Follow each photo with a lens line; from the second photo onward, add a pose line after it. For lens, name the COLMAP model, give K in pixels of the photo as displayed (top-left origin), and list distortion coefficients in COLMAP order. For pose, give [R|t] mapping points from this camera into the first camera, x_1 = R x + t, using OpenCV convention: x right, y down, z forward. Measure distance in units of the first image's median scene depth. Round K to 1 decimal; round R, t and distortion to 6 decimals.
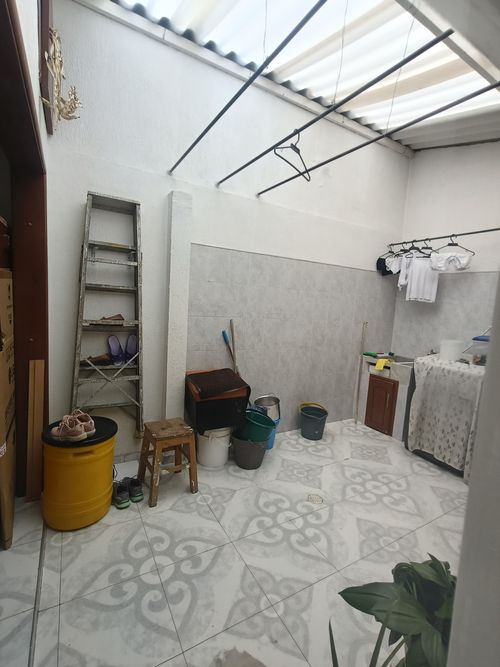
lens RADIAL K [[311.0, 0, 250.0], [0, 311.0, 333.5], [0, 0, 1]] dist [0.000029, 0.000277]
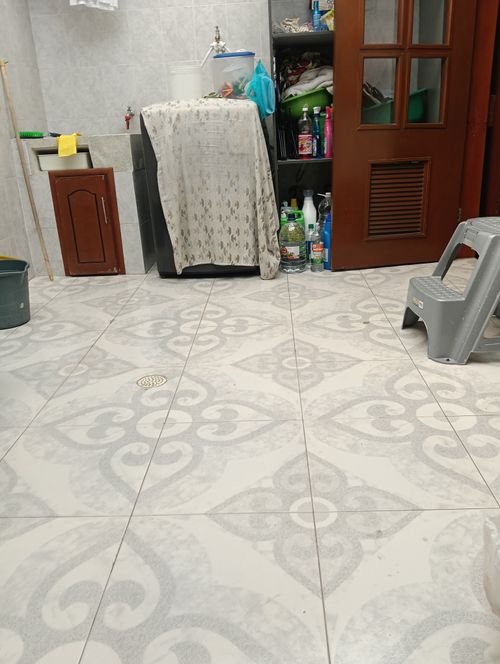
lens RADIAL K [[559.3, 0, 250.0], [0, 559.3, 332.0], [0, 0, 1]] dist [0.066869, -0.131420]
pose [[0.519439, -0.375349, 0.767656, -0.297623], [0.171060, 0.925852, 0.336951, 0.157690], [-0.837210, -0.043710, 0.545131, 0.327096]]
